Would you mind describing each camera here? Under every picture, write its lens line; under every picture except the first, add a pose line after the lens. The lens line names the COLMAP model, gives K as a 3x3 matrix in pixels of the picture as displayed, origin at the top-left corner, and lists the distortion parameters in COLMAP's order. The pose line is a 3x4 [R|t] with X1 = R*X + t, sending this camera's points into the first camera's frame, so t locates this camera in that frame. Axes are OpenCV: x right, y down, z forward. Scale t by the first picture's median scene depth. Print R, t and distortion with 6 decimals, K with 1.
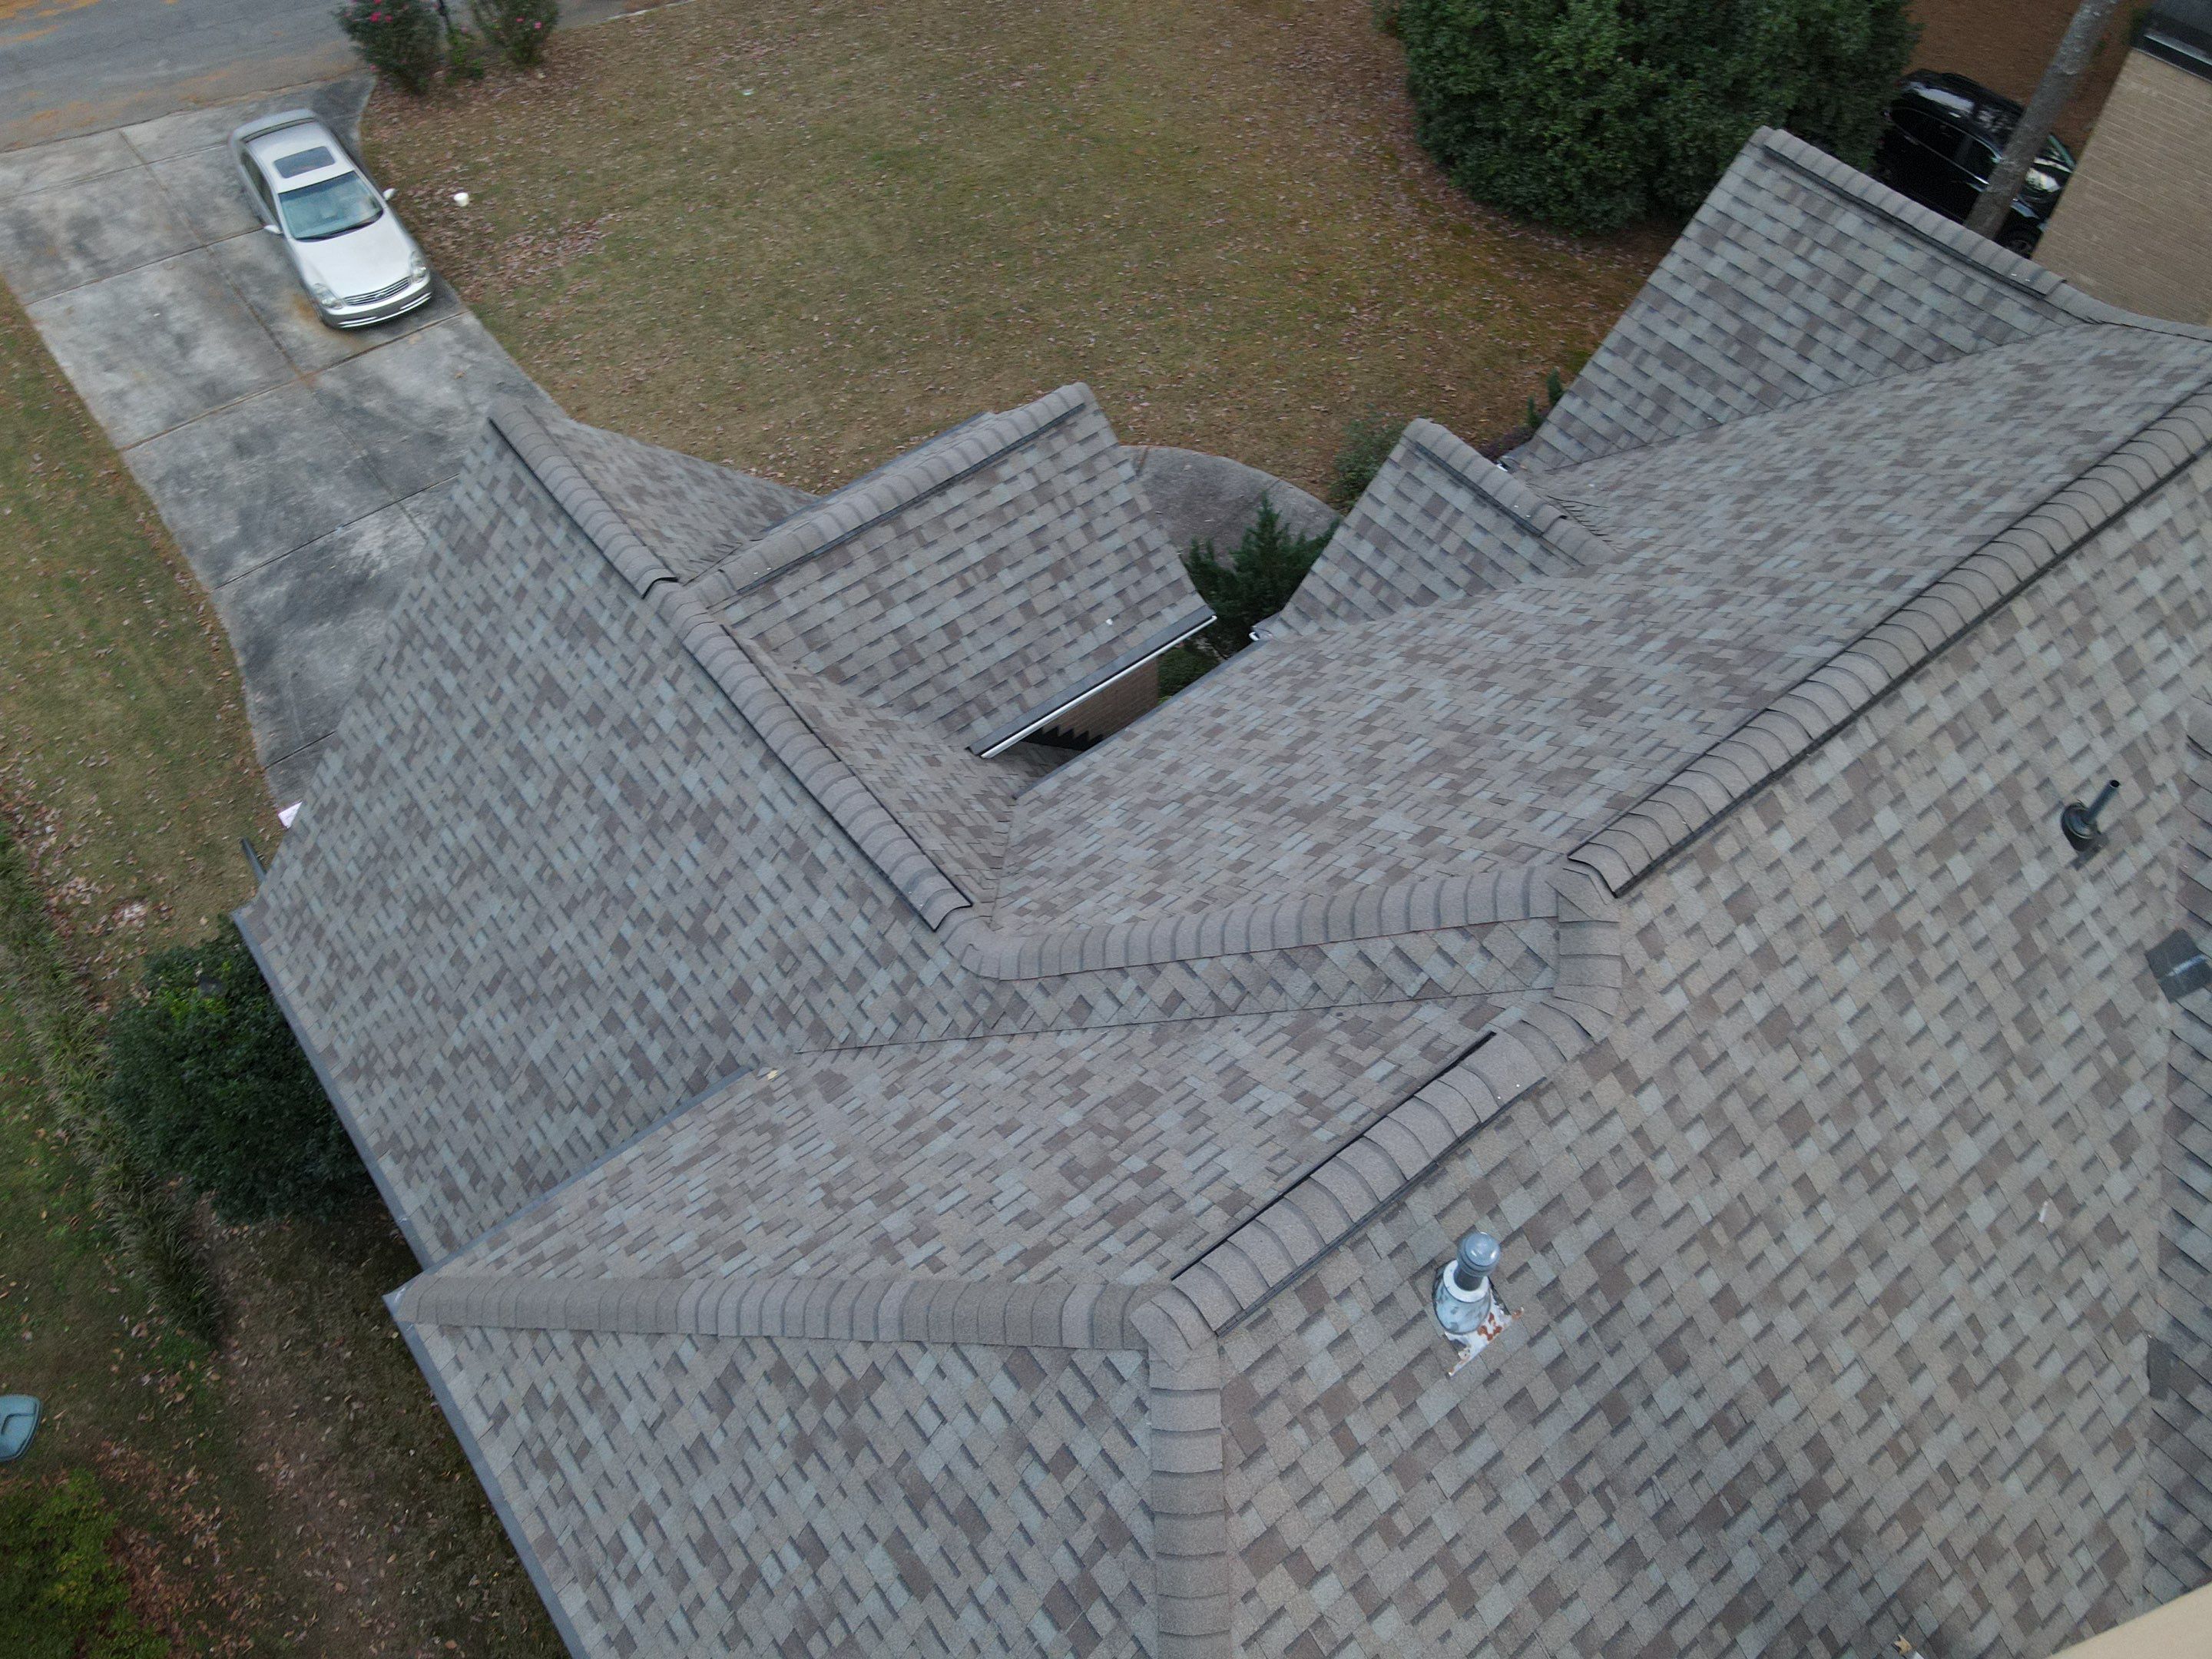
lens RADIAL K [[1620.3, 0, 1124.1], [0, 1620.3, 837.8], [0, 0, 1]] dist [-0.000024, 0.017963]
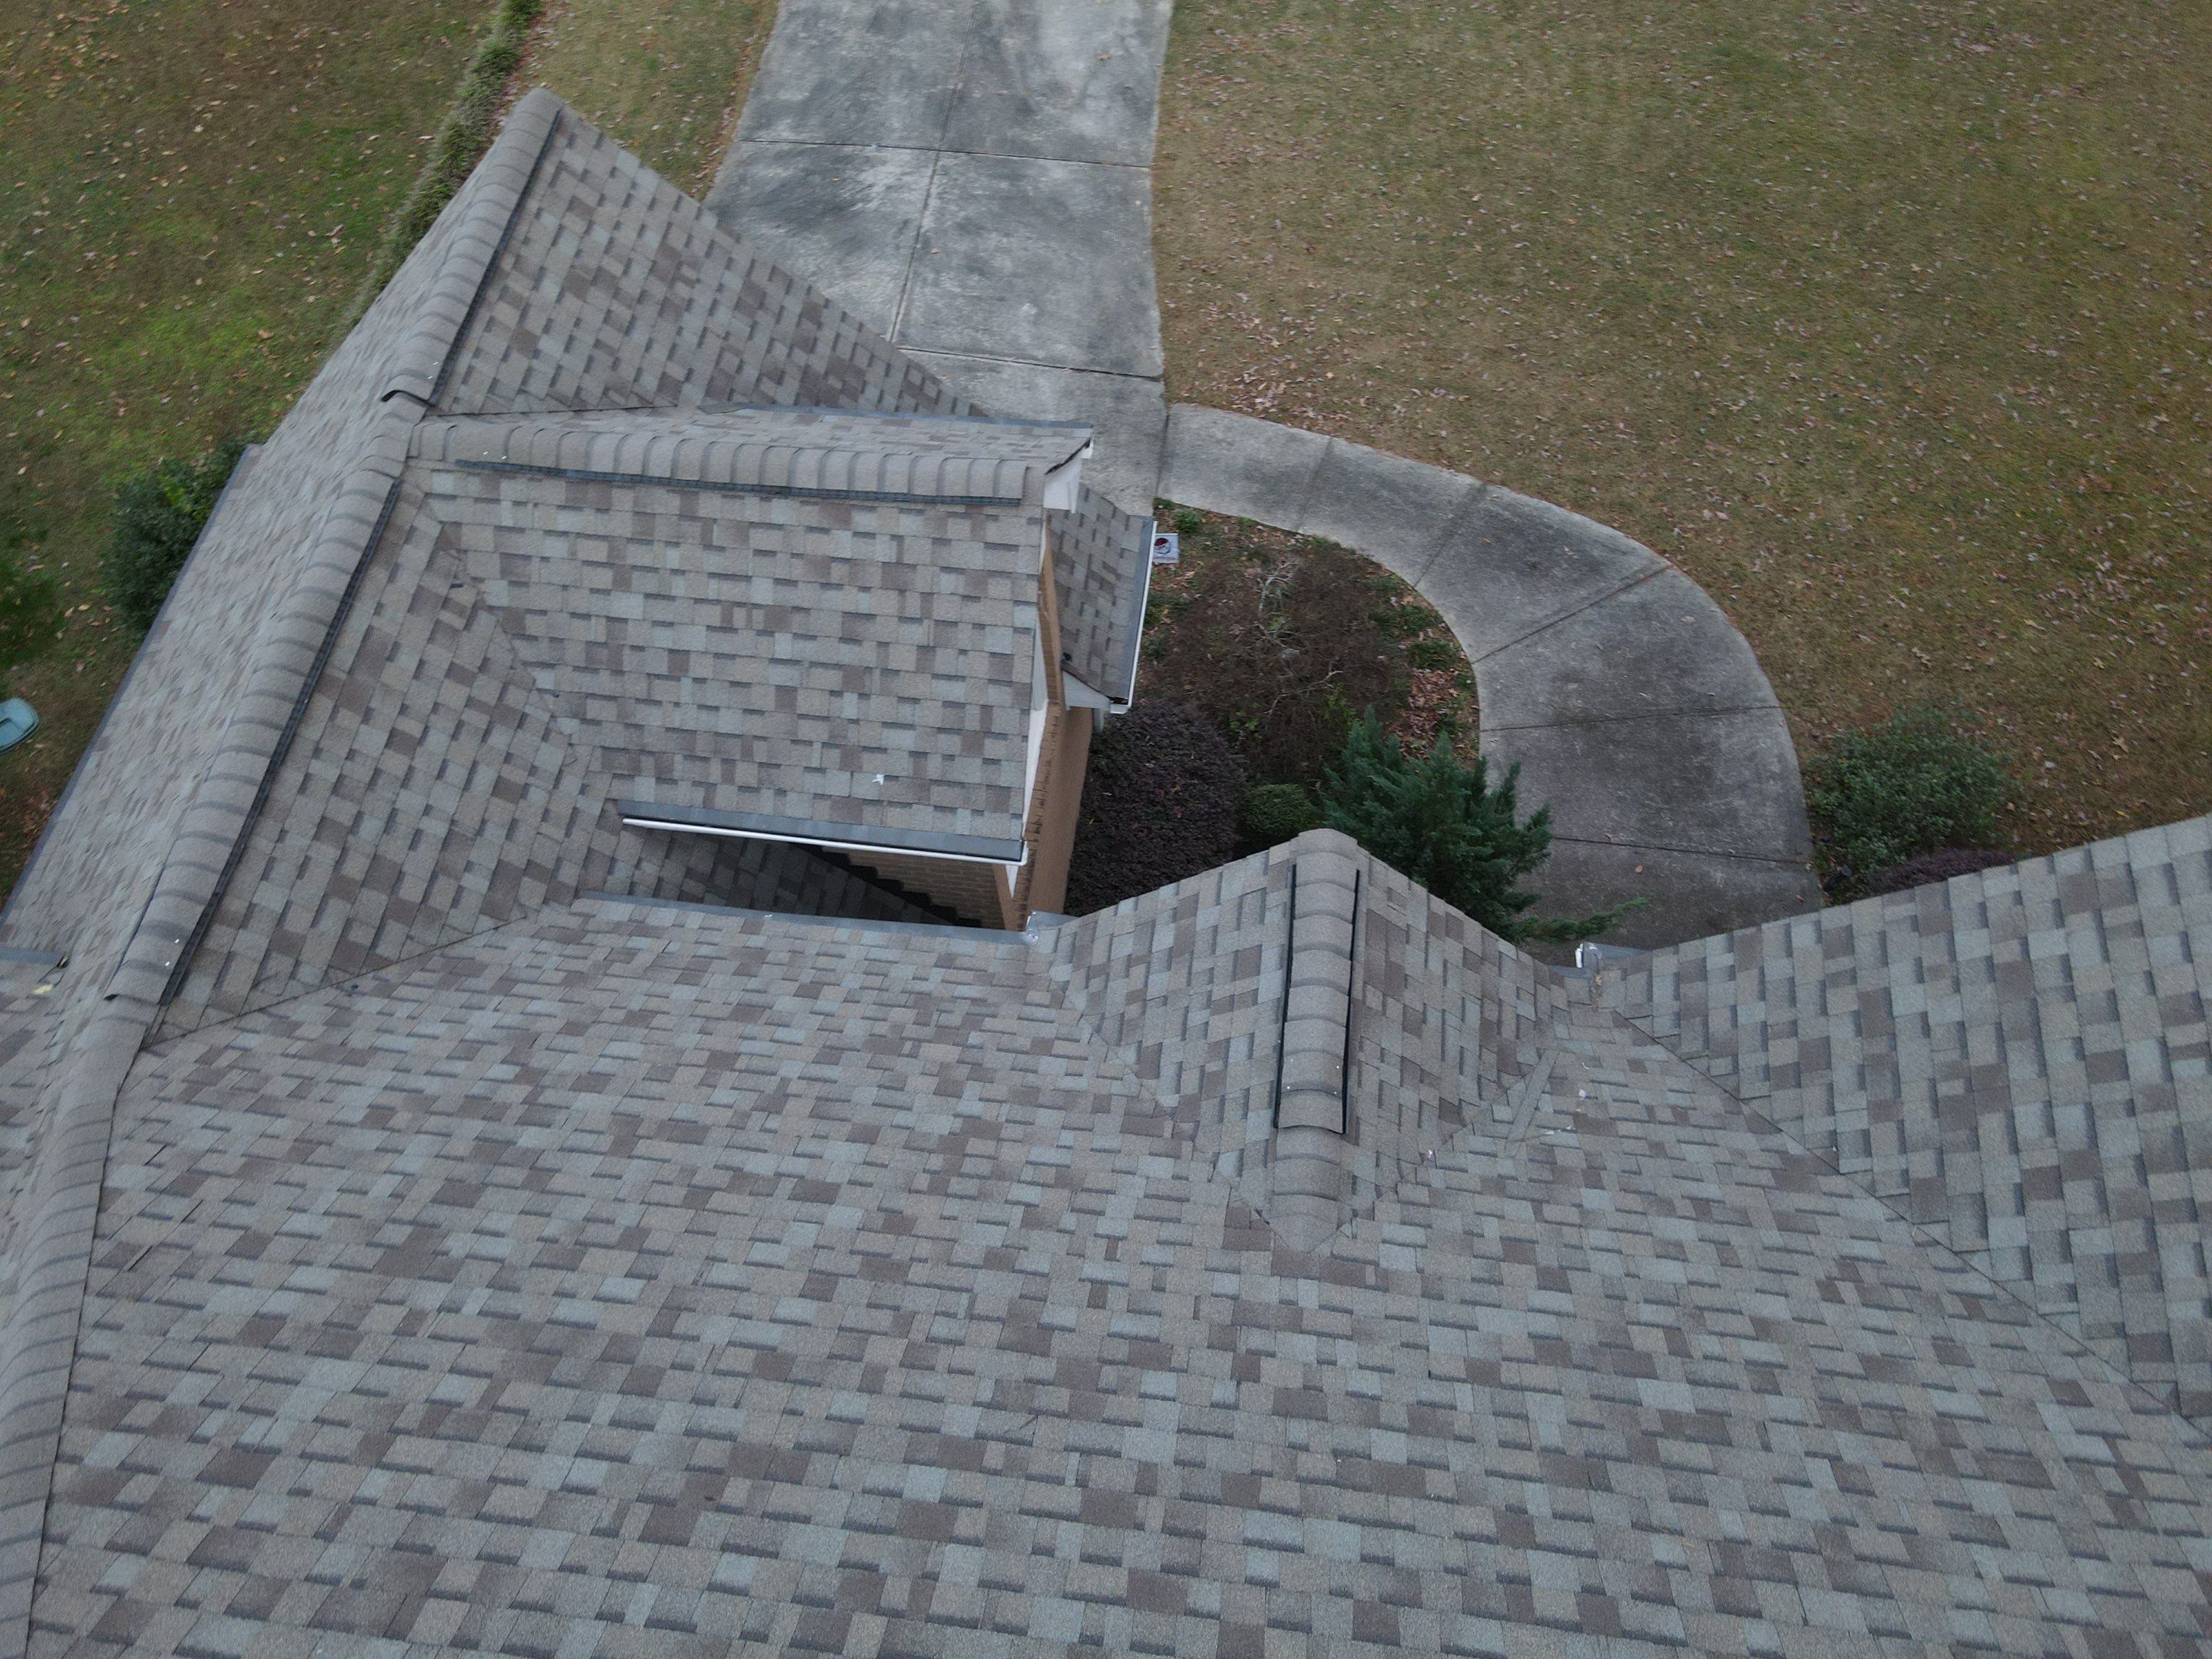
lens RADIAL K [[1620.3, 0, 1117.5], [0, 1620.3, 836.6], [0, 0, 1]] dist [-0.000024, 0.017963]
pose [[0.700984, 0.624475, -0.344460, 0.268848], [-0.571123, 0.780810, 0.253288, -0.292697], [0.427130, 0.019178, 0.903987, 0.338665]]
